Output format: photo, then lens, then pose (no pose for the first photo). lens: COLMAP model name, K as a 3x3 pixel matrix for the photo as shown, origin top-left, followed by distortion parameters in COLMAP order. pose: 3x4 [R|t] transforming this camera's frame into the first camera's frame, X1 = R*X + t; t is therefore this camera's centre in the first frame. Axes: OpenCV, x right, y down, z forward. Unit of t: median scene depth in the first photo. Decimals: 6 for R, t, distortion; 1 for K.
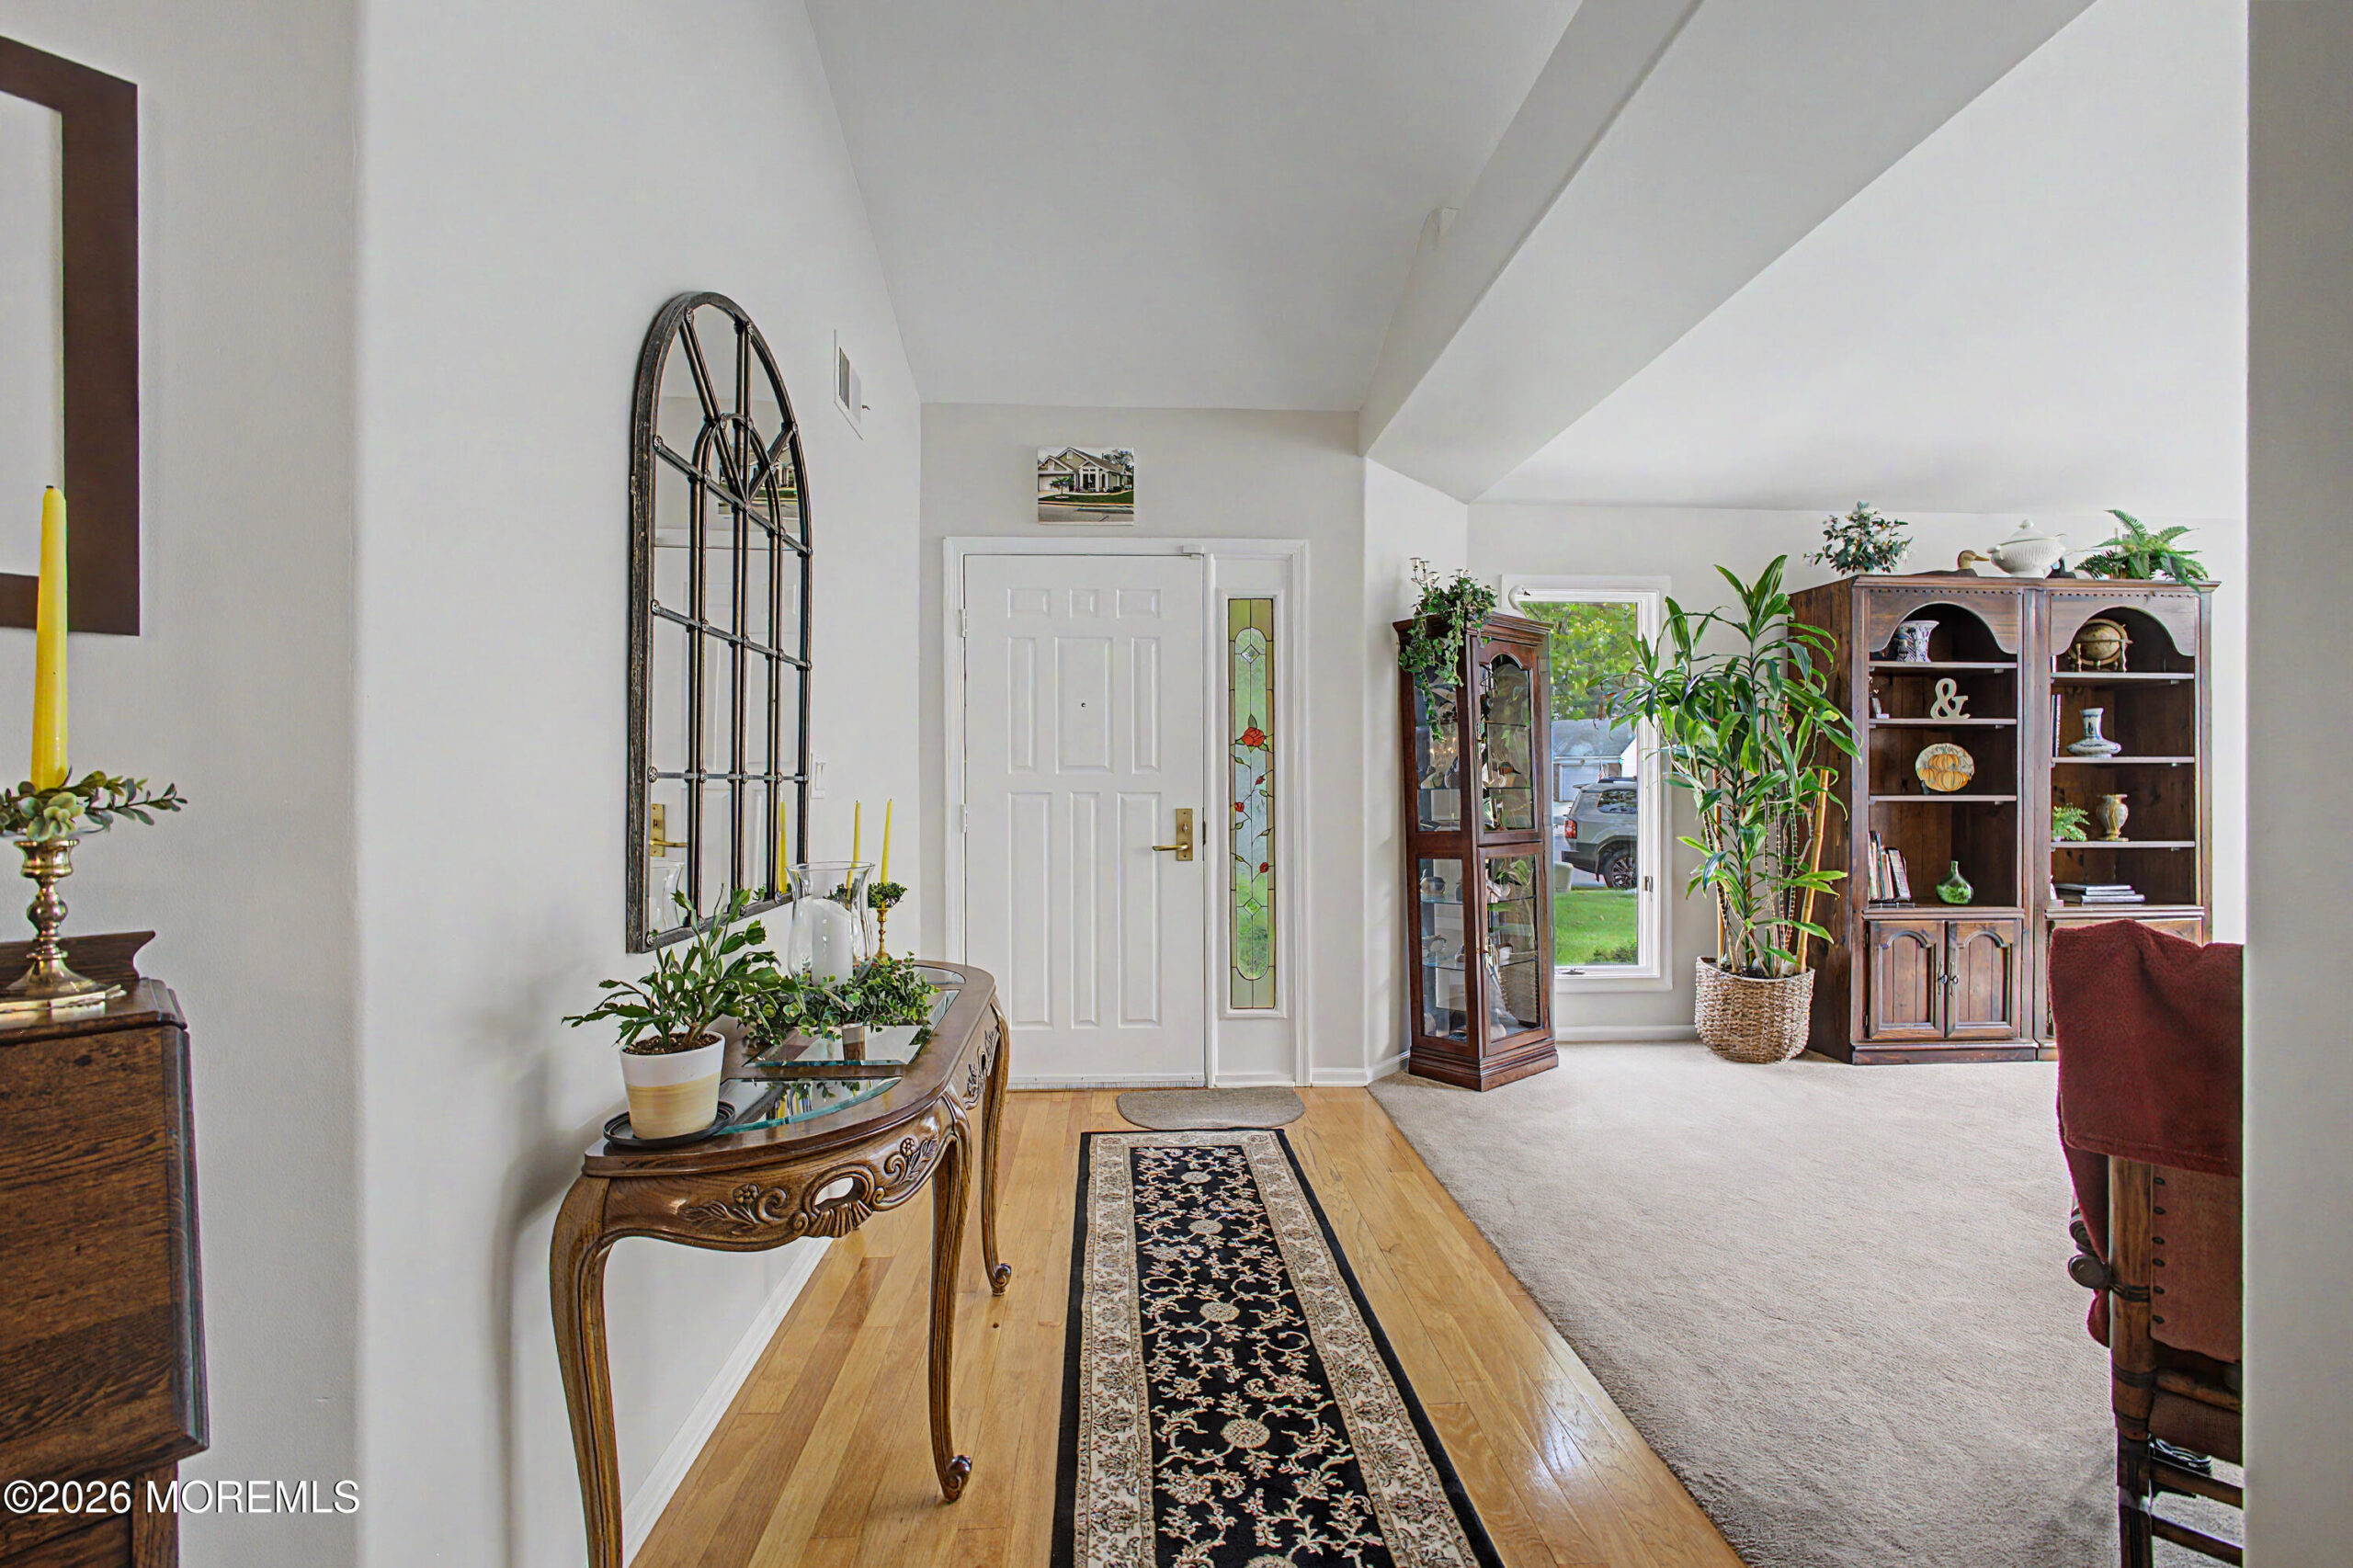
lens RADIAL K [[1010.3, 0, 1161.5], [0, 1010.3, 792.9], [0, 0, 1]] dist [-0.013495, 0.004672]
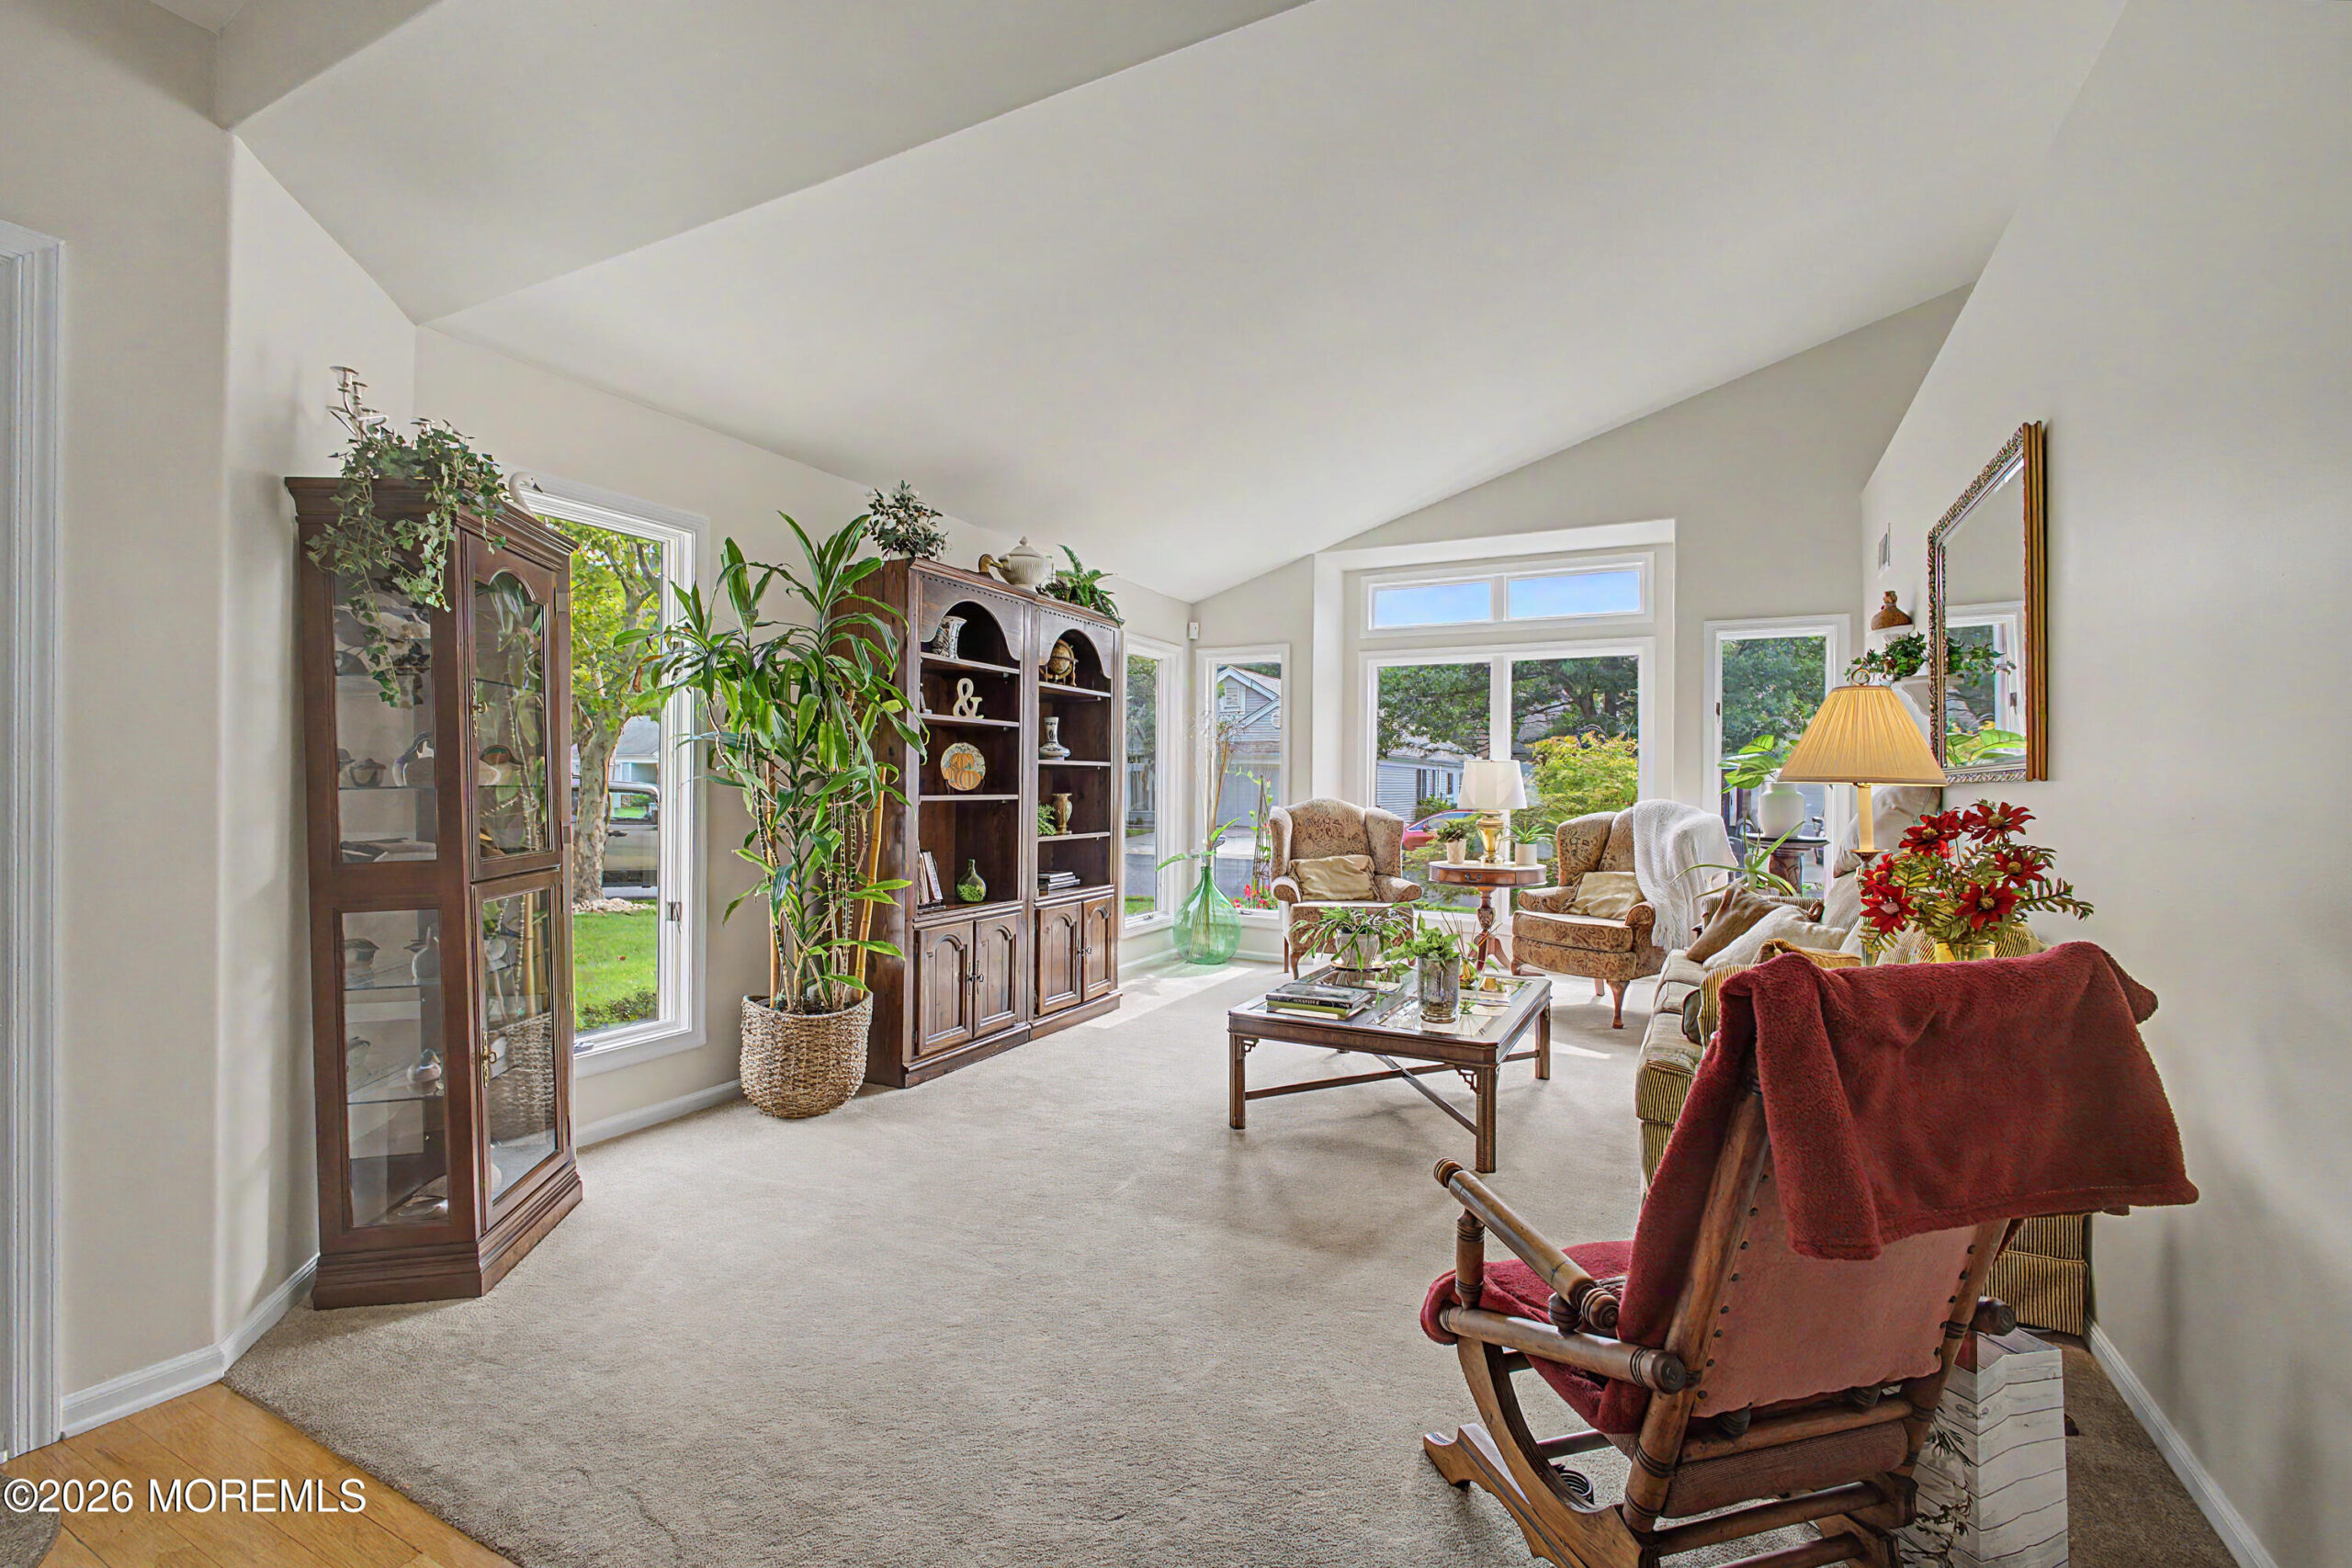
lens RADIAL K [[1049.0, 0, 1222.0], [0, 1049.0, 780.1], [0, 0, 1]] dist [-0.011943, 0.001656]
pose [[0.490214, 0.008565, 0.871560, -0.006387], [-0.000857, 0.999956, -0.009345, -0.002360], [-0.871602, 0.003834, 0.490200, 0.268736]]
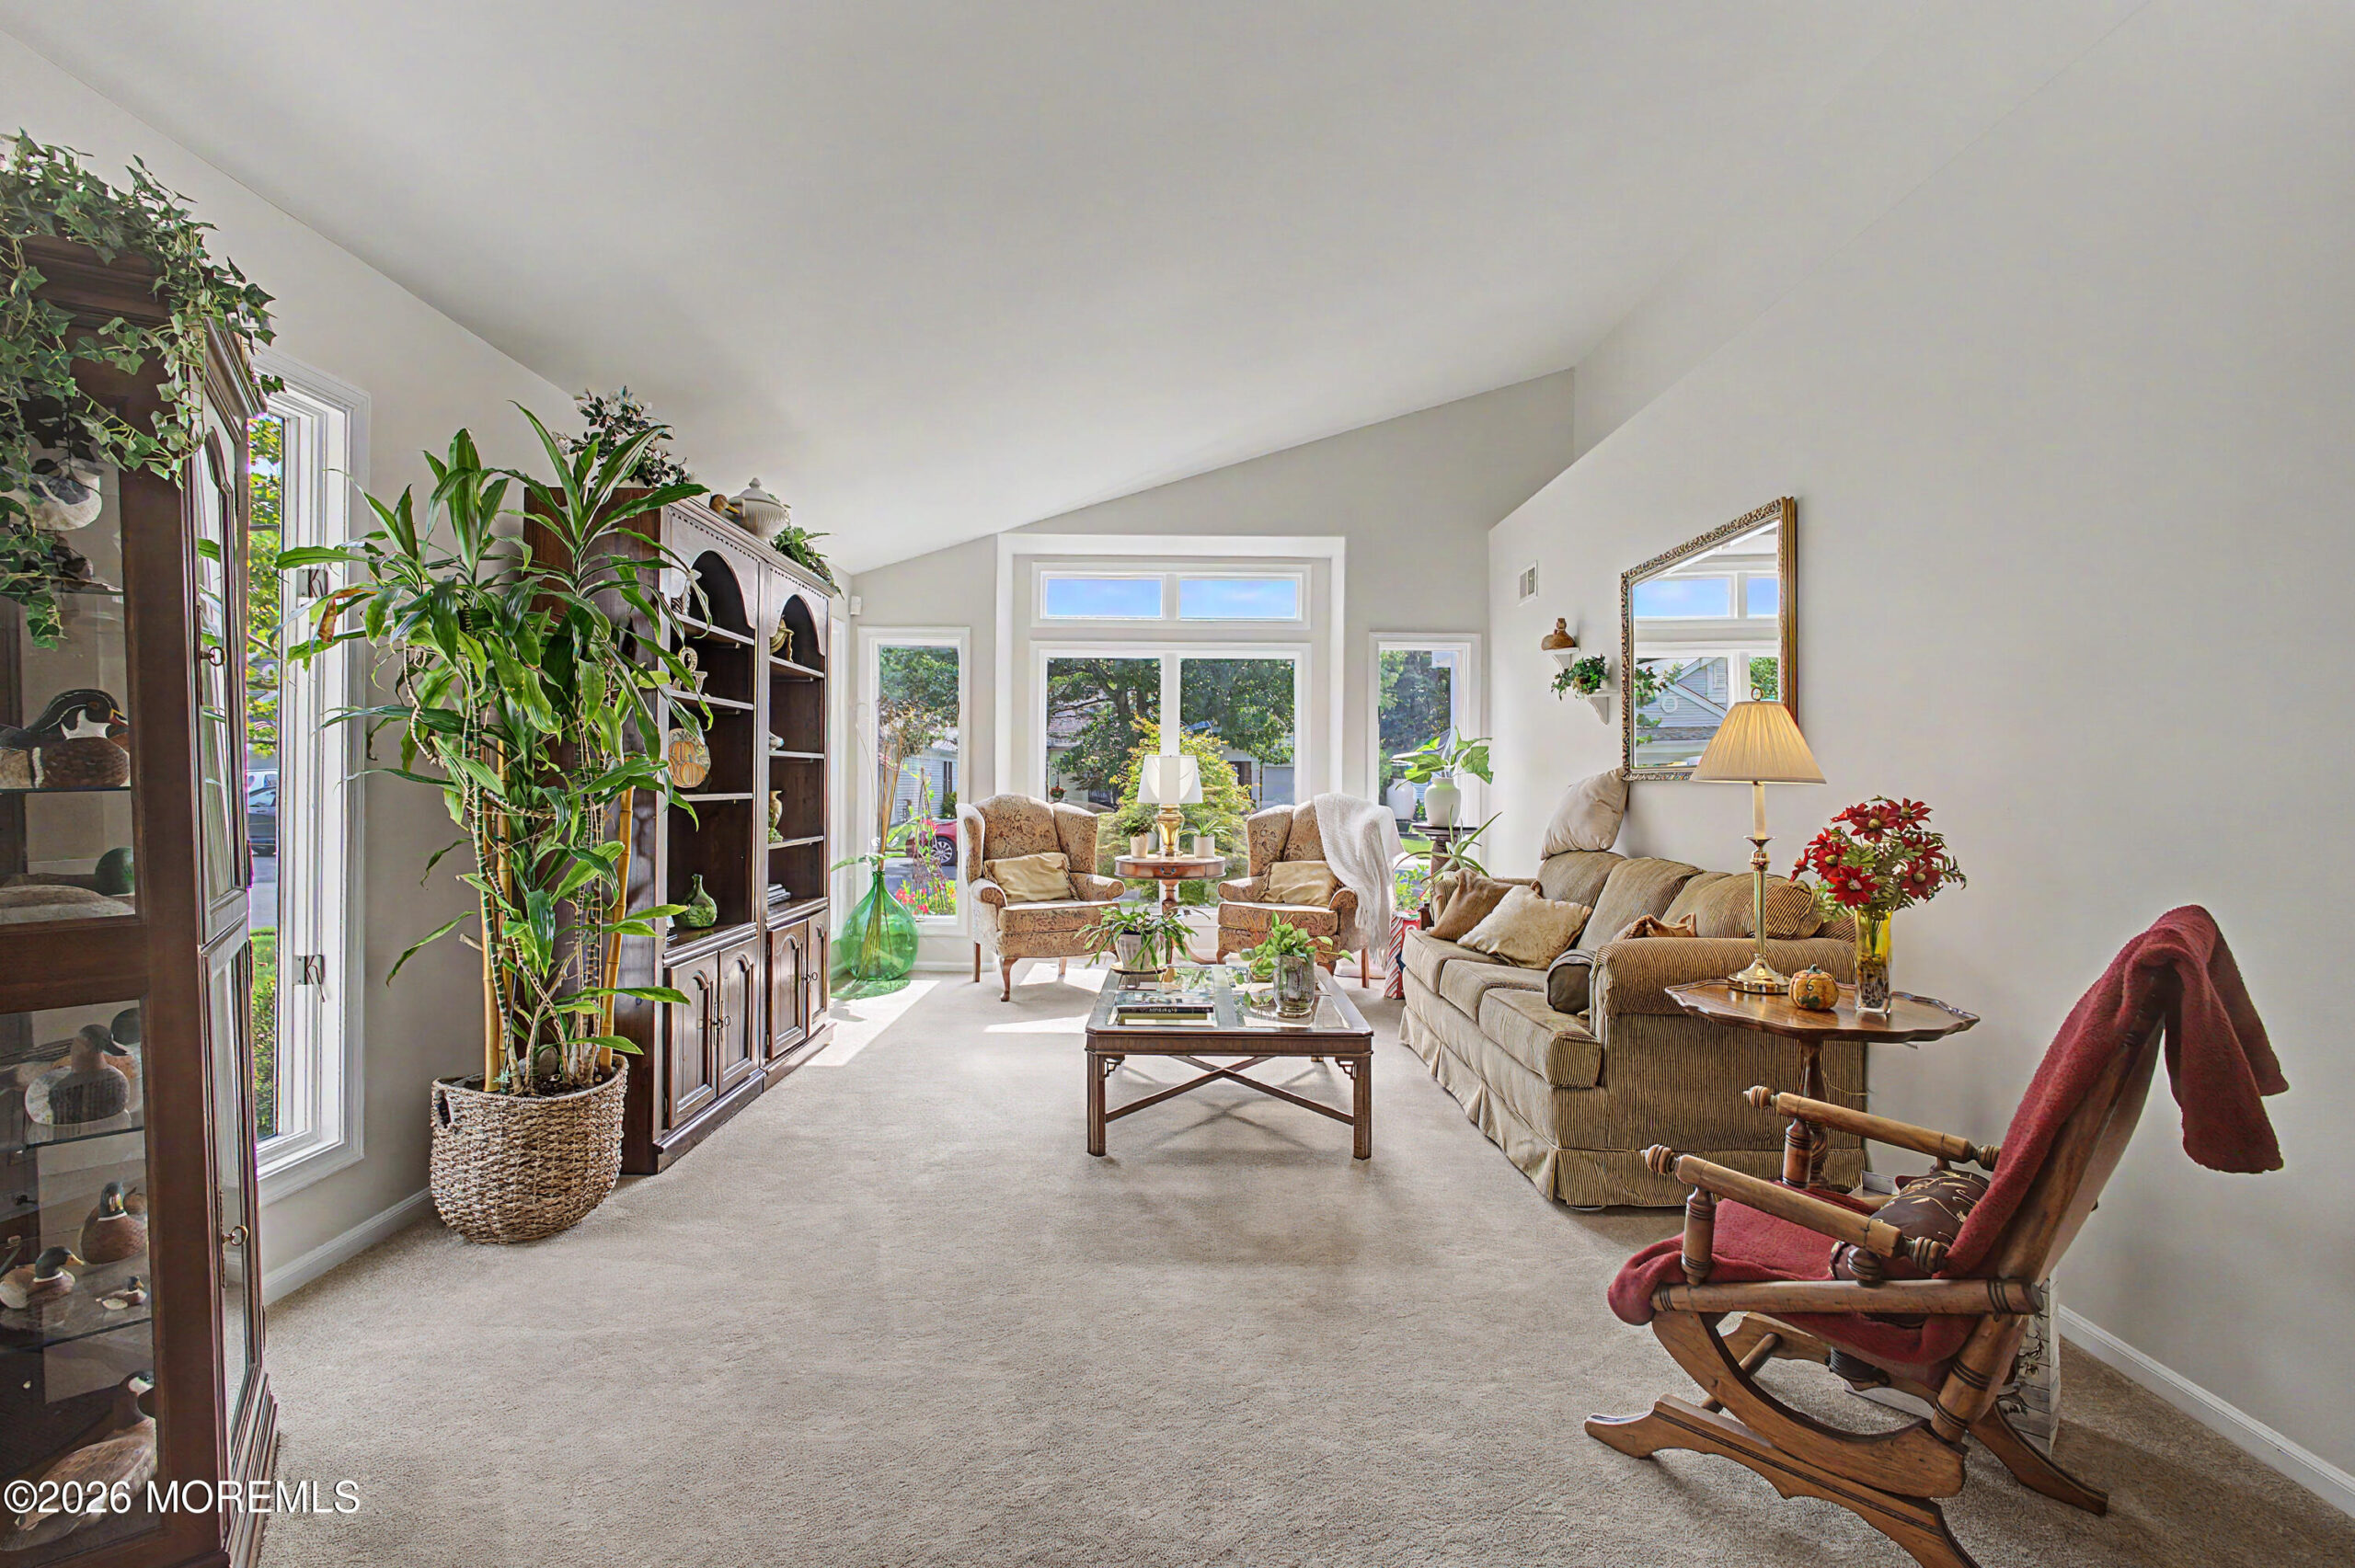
lens RADIAL K [[1050.2, 0, 1189.5], [0, 1050.2, 785.9], [0, 0, 1]] dist [-0.011943, 0.001656]
pose [[0.038083, -0.003854, 0.999267, -0.037561], [0.000866, 0.999992, 0.003823, -0.006666], [-0.999274, 0.000720, 0.038086, 0.585237]]
